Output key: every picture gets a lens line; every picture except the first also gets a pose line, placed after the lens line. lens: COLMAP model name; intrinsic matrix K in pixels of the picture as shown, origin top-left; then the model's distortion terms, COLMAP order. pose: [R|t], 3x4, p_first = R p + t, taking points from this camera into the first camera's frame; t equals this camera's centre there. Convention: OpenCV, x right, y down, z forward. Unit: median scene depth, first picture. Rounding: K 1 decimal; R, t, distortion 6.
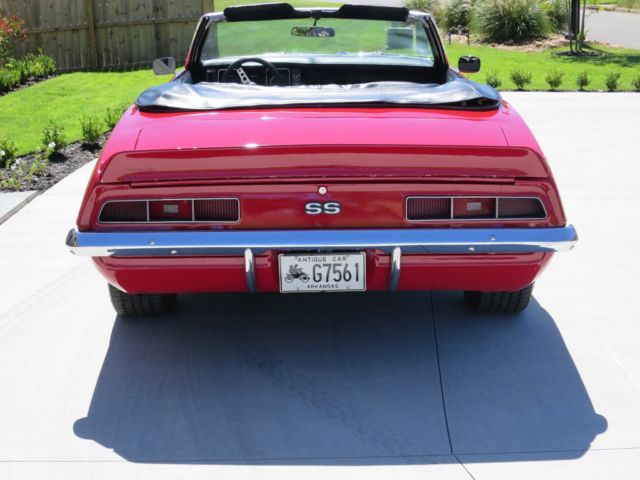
lens RADIAL K [[1085.8, 0, 320.0], [0, 1085.8, 240.0], [0, 0, 1]] dist [-0.198554, 0.098062]
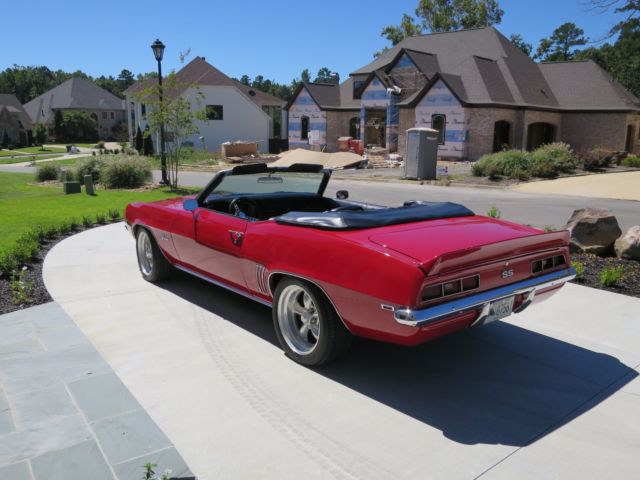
lens RADIAL K [[533.1, 0, 320.0], [0, 533.1, 240.0], [0, 0, 1]] dist [-0.052897, 0.008040]
pose [[0.784282, -0.092049, 0.613538, -0.472201], [0.141427, 0.989420, -0.032342, -0.060804], [-0.604070, 0.112136, 0.789002, 0.296292]]
